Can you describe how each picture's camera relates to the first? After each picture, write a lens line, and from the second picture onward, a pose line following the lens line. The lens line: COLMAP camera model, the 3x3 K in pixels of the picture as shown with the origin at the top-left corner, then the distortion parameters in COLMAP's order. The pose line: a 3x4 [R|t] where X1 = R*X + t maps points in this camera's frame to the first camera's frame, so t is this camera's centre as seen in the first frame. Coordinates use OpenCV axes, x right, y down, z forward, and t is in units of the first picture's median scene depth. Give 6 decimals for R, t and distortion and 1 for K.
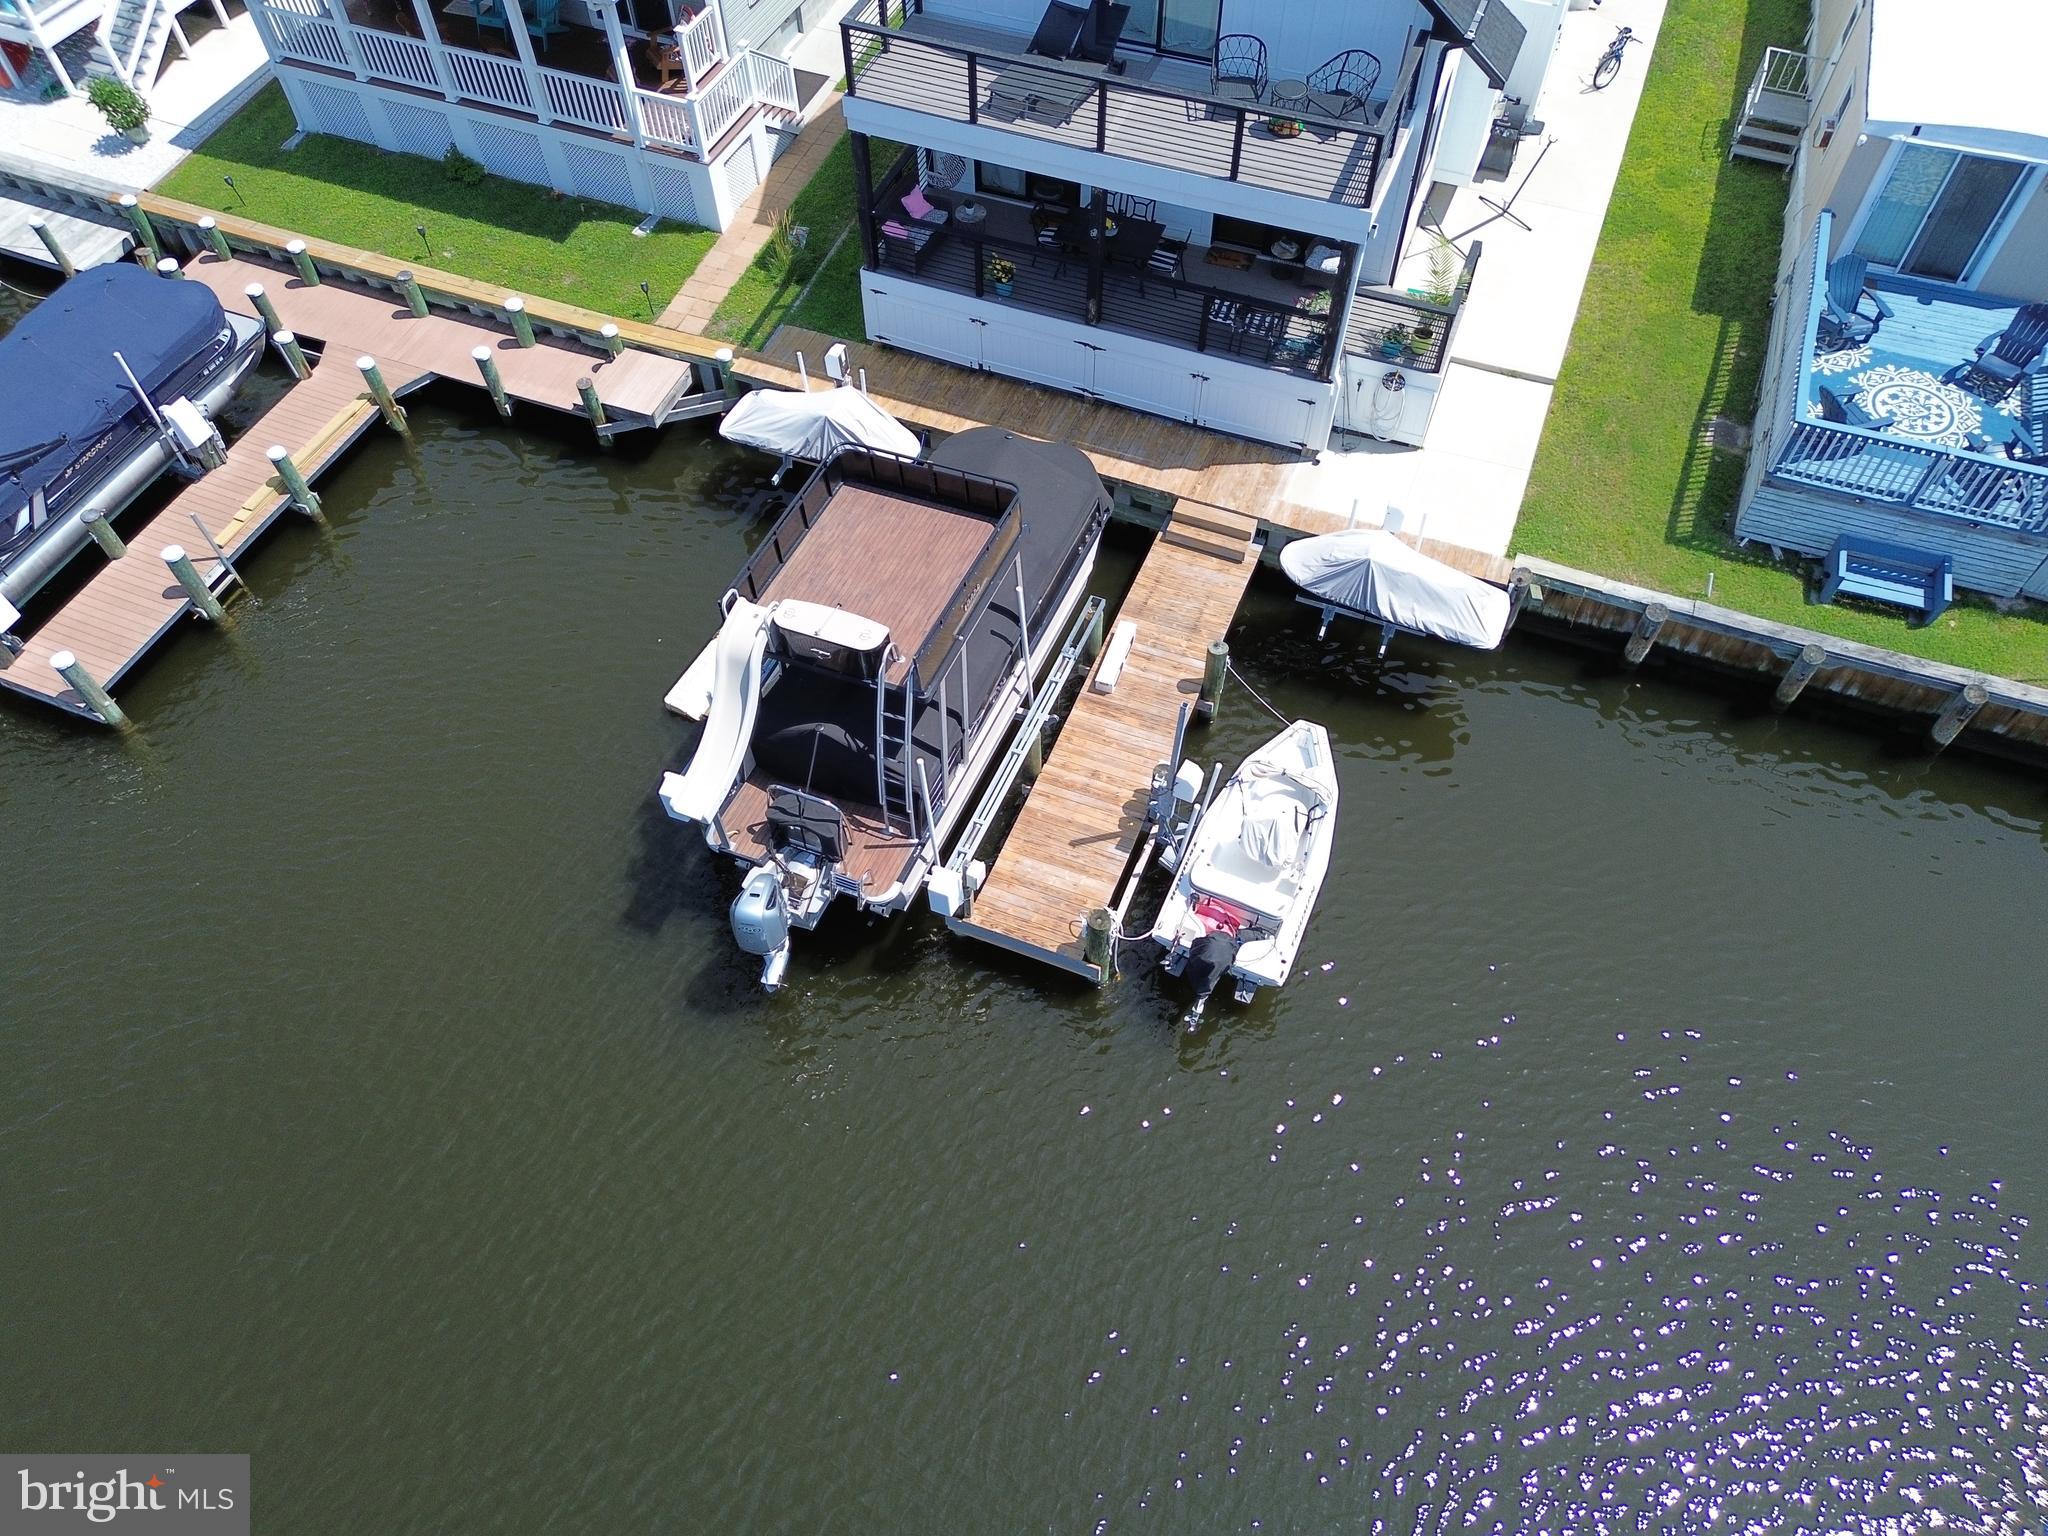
lens RADIAL K [[1450.9, 0, 1024.3], [0, 1450.9, 779.3], [0, 0, 1]] dist [0.082939, -0.084744]
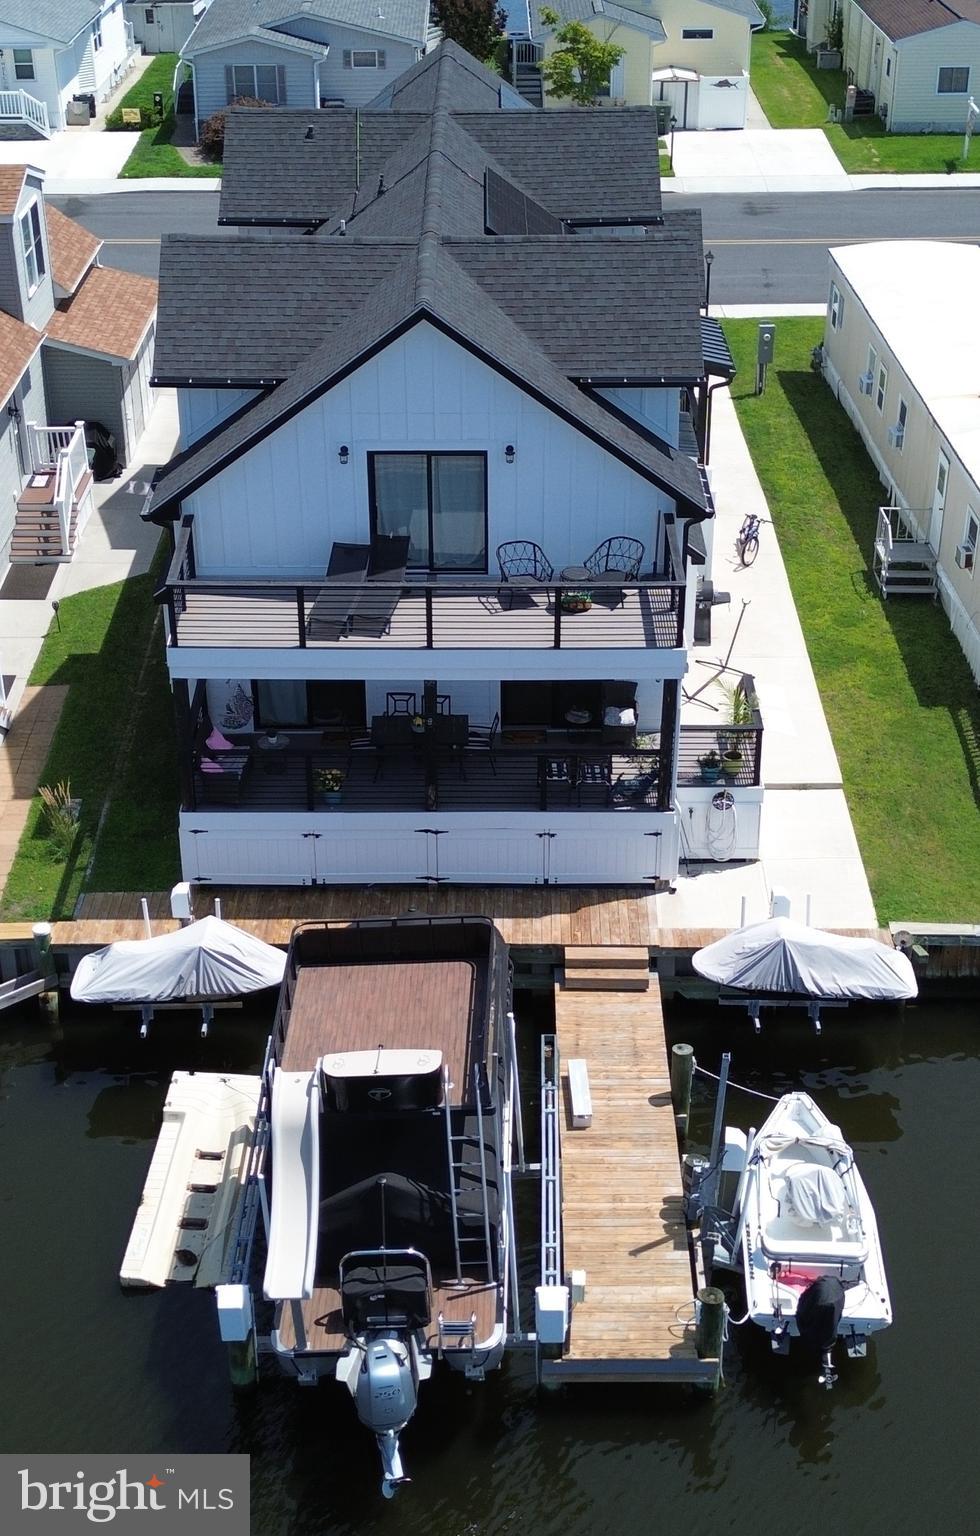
lens RADIAL K [[2055.0, 0, 491.4], [0, 2055.0, 774.9], [0, 0, 1]] dist [0.184733, -0.630812]
pose [[0.928973, -0.181564, 0.322558, -0.382179], [0.297720, 0.884307, -0.359672, 0.198499], [-0.219937, 0.430157, 0.875553, -0.275648]]
